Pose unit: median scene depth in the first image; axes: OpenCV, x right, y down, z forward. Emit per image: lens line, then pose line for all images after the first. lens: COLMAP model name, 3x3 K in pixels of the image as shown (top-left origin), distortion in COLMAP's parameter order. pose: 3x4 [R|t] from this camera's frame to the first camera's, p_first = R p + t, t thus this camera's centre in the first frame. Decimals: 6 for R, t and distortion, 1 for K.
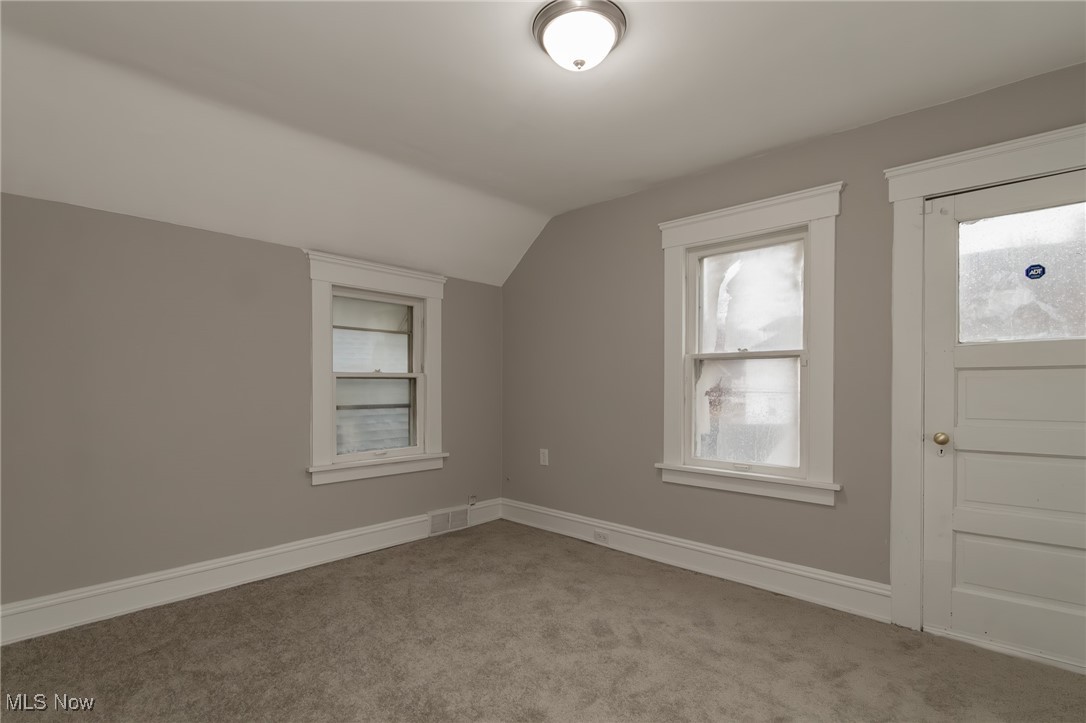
lens RADIAL K [[511.4, 0, 533.7], [0, 511.4, 385.8], [0, 0, 1]] dist [0.012567, -0.004640]
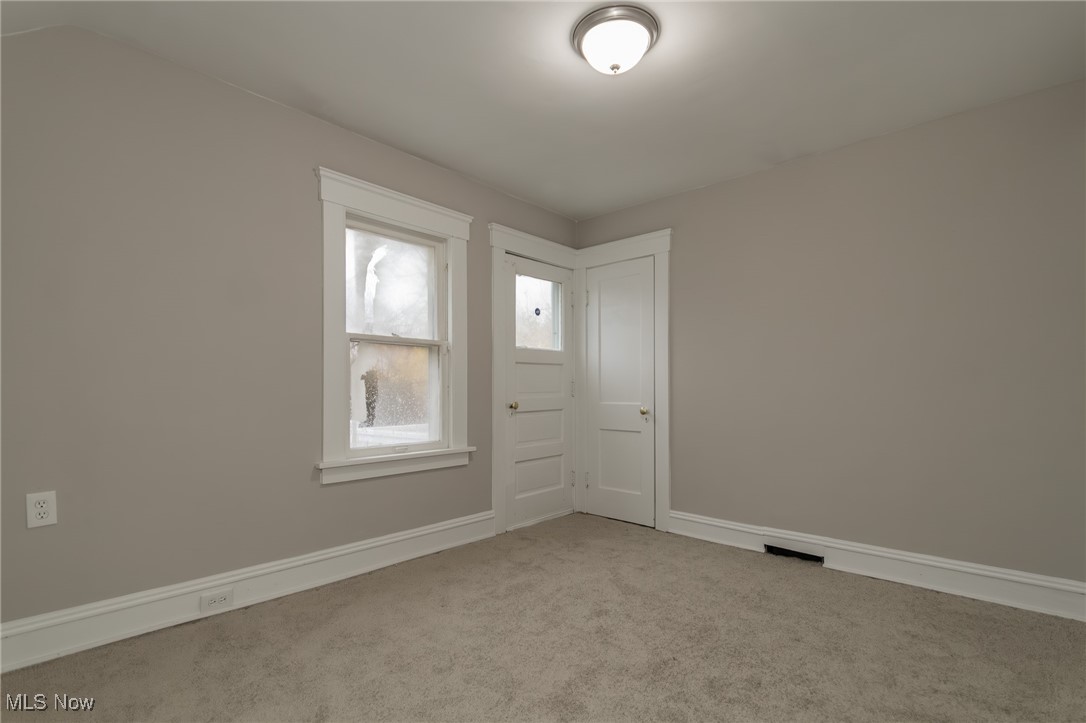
lens RADIAL K [[511.4, 0, 527.1], [0, 511.4, 394.1], [0, 0, 1]] dist [0.012567, -0.004640]
pose [[0.004537, 0.003873, 0.999982, -0.661843], [0.018204, 0.999826, -0.003955, 0.061892], [-0.999824, 0.018222, 0.004466, 0.791904]]
